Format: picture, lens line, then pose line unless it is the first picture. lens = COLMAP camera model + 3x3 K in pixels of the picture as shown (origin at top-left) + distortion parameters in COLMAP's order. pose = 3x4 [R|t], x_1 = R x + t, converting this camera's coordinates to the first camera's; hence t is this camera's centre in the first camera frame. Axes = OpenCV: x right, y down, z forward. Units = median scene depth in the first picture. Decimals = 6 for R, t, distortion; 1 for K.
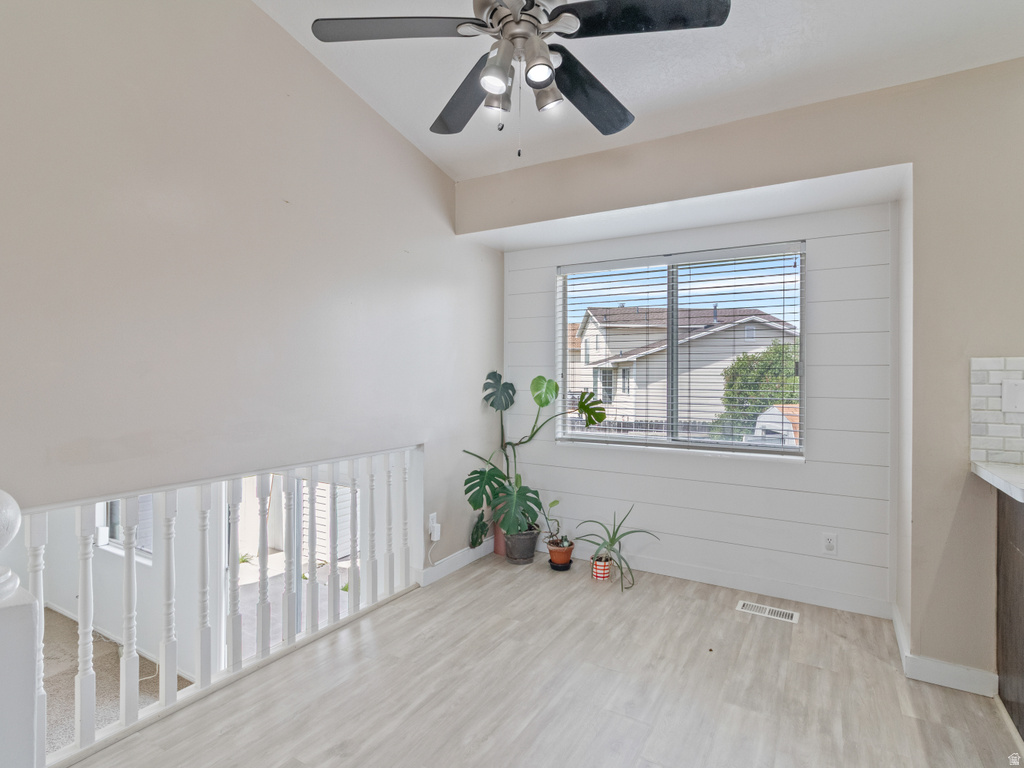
lens RADIAL K [[537.3, 0, 521.7], [0, 537.3, 376.3], [0, 0, 1]] dist [0.004012, -0.000355]
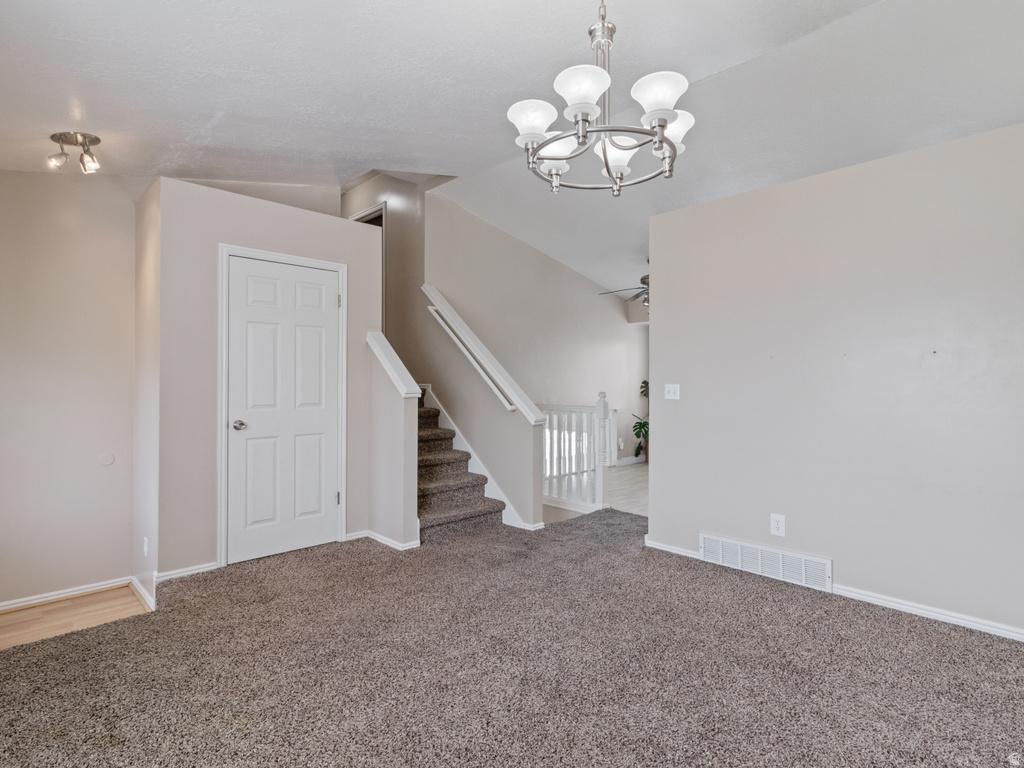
lens RADIAL K [[537.3, 0, 510.5], [0, 537.3, 379.6], [0, 0, 1]] dist [0.004012, -0.000355]
pose [[0.962740, -0.000457, -0.270428, 0.021862], [0.000049, 0.999999, -0.001514, -0.014534], [0.270428, 0.001444, 0.962739, -2.005053]]
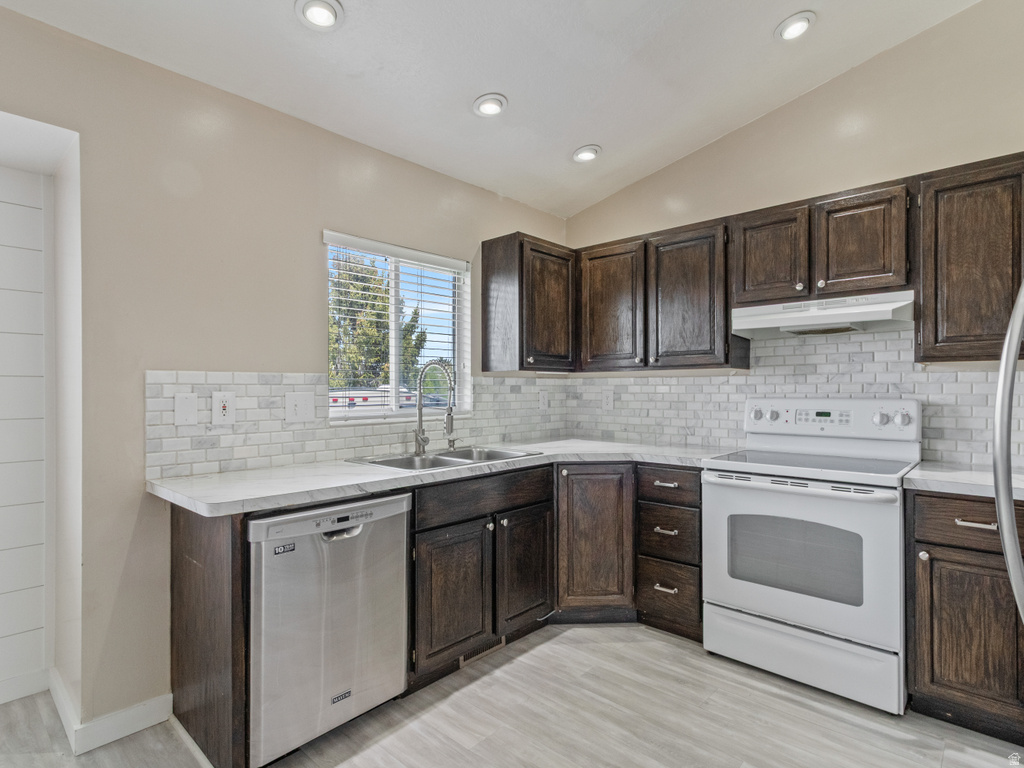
lens RADIAL K [[537.3, 0, 514.0], [0, 537.3, 388.9], [0, 0, 1]] dist [0.004012, -0.000355]
pose [[0.220879, -0.005249, 0.975287, 0.055366], [0.004341, 0.999981, 0.004399, -0.002807], [-0.975292, 0.003262, 0.220898, 0.148363]]
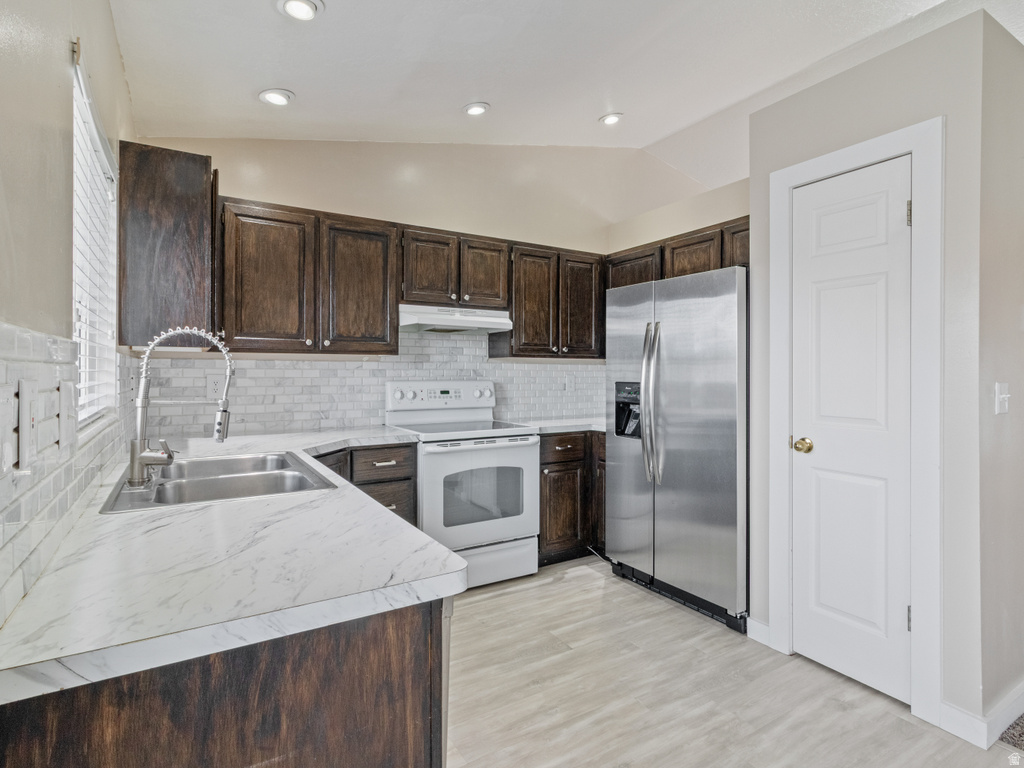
lens RADIAL K [[537.3, 0, 511.9], [0, 537.3, 371.5], [0, 0, 1]] dist [0.004012, -0.000355]
pose [[-0.875572, -0.007125, 0.483035, 0.394632], [-0.006616, 0.999974, 0.002759, -0.005713], [-0.483042, -0.000780, -0.875597, 0.975642]]
